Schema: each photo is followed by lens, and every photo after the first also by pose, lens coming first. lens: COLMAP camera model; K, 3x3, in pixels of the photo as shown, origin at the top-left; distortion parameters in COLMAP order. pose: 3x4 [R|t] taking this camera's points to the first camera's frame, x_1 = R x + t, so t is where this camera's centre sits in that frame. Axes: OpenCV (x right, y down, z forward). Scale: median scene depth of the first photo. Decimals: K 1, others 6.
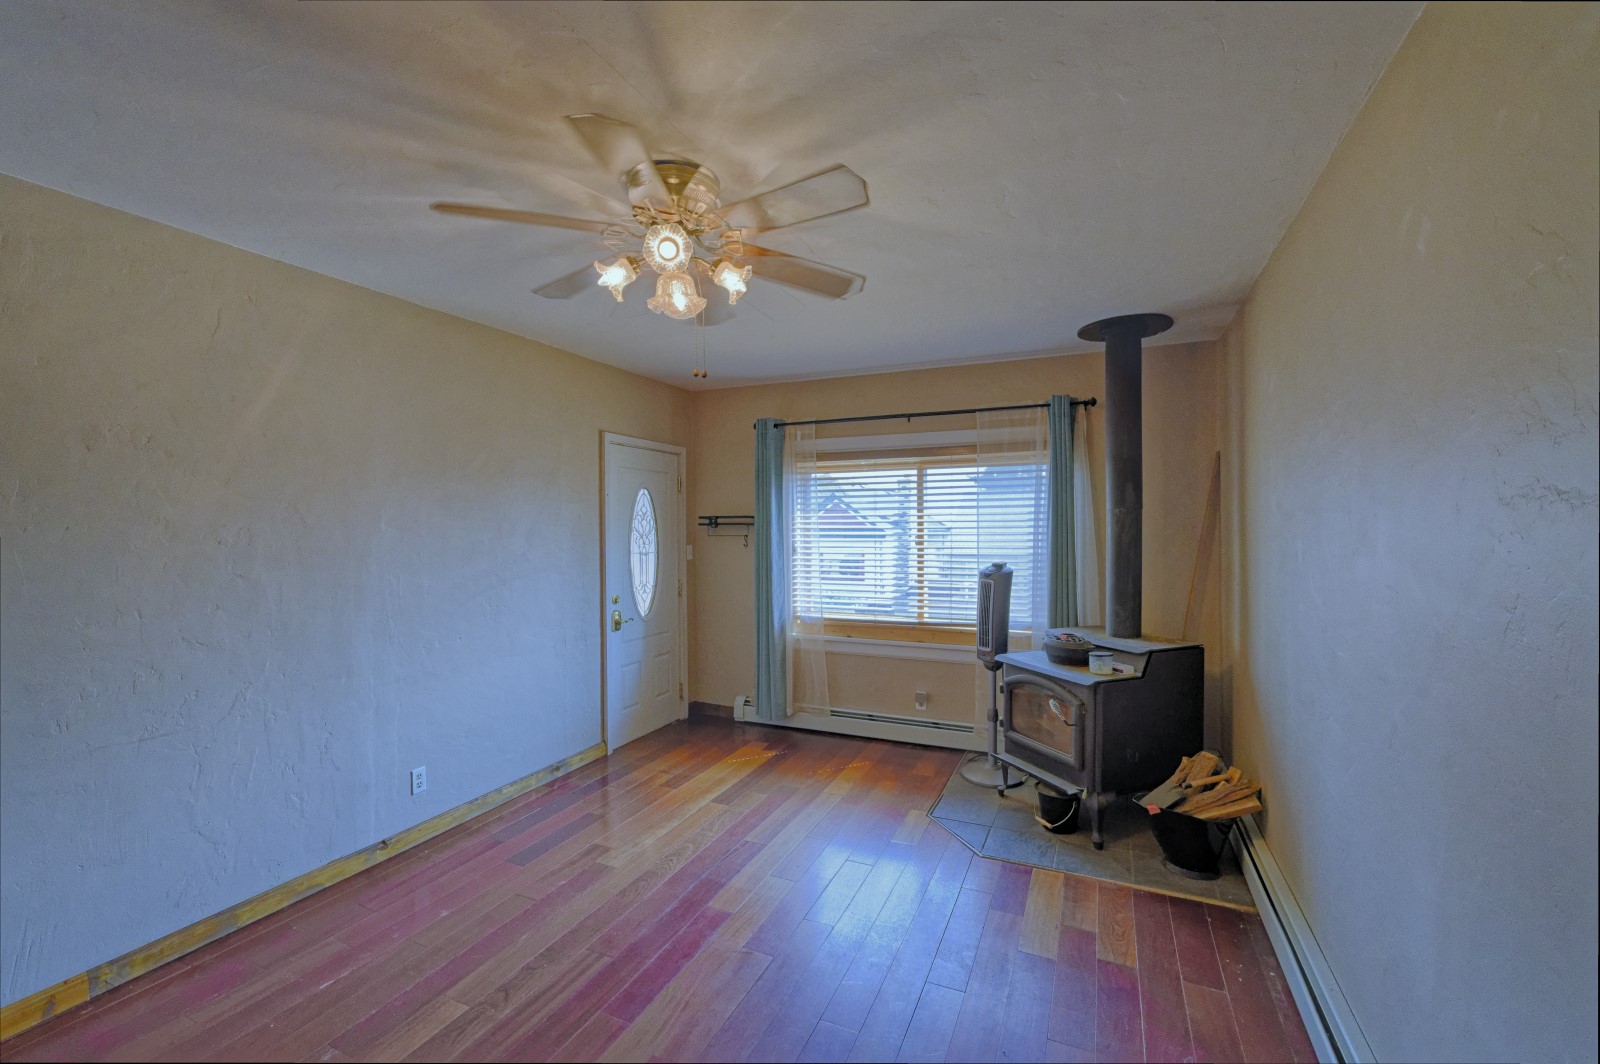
lens RADIAL K [[692.2, 0, 792.6], [0, 692.2, 527.7], [0, 0, 1]] dist [-0.003020, 0.000245]
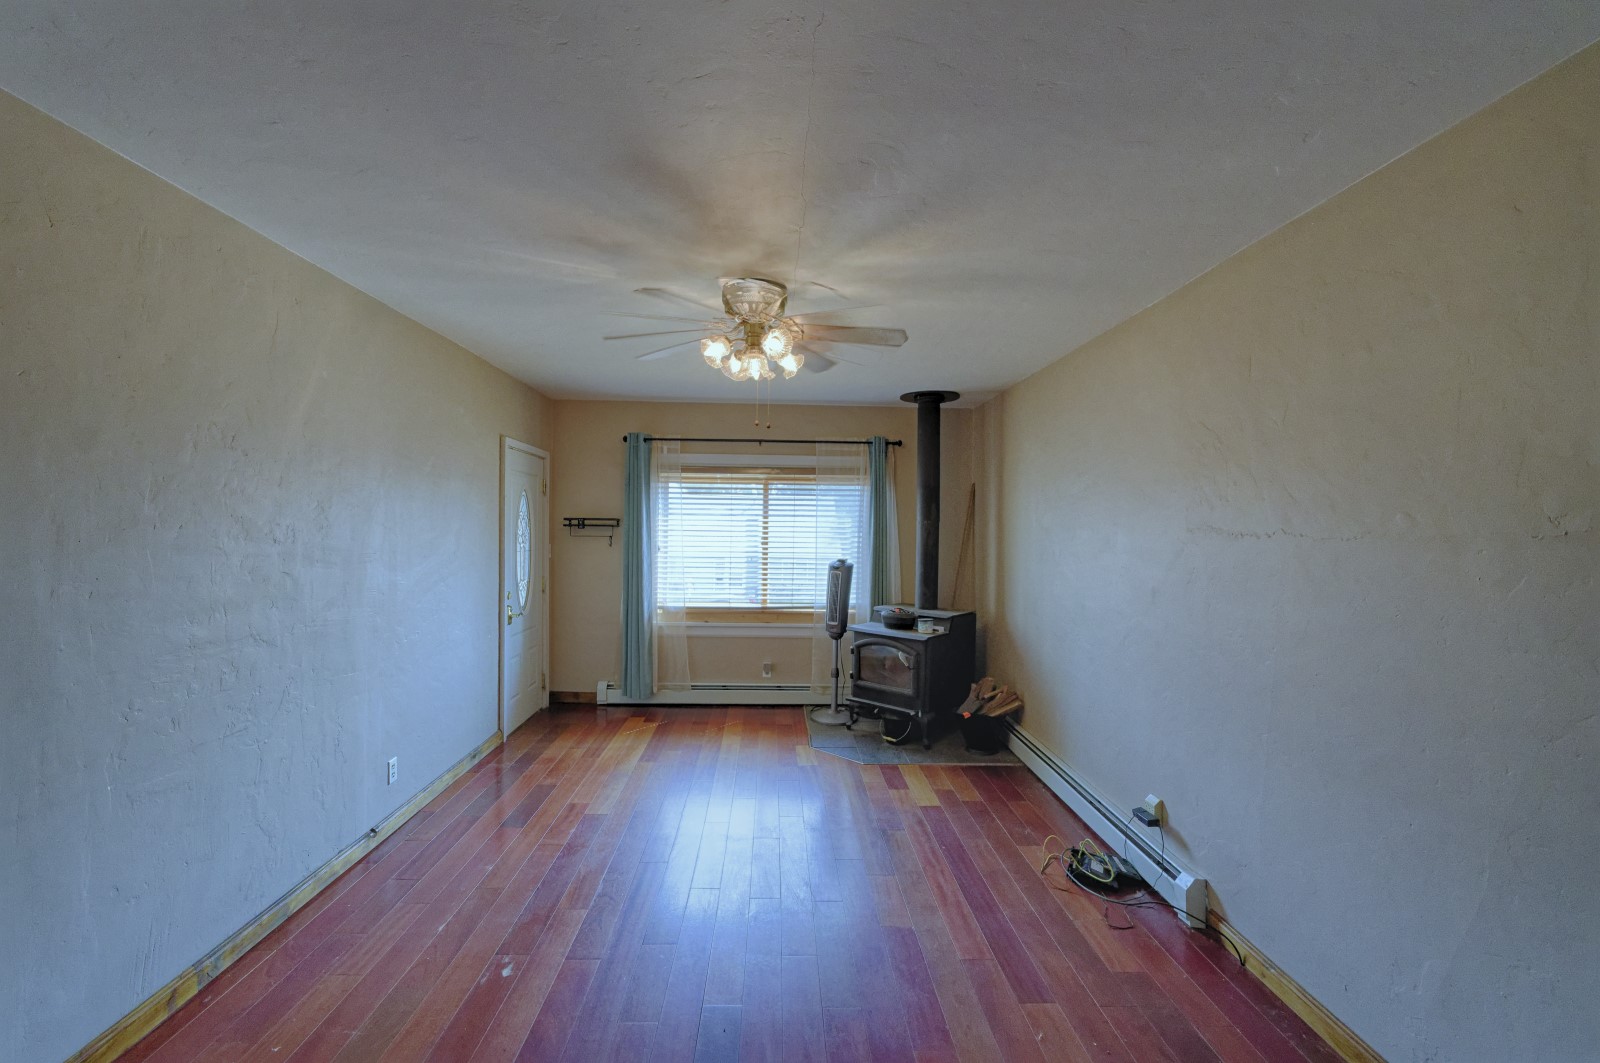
lens RADIAL K [[692.2, 0, 804.0], [0, 692.2, 533.8], [0, 0, 1]] dist [-0.003020, 0.000245]
pose [[0.890569, 0.011941, 0.454692, -0.369226], [-0.016514, 0.999845, 0.006087, -0.004702], [-0.454549, -0.012930, 0.890628, -0.157852]]
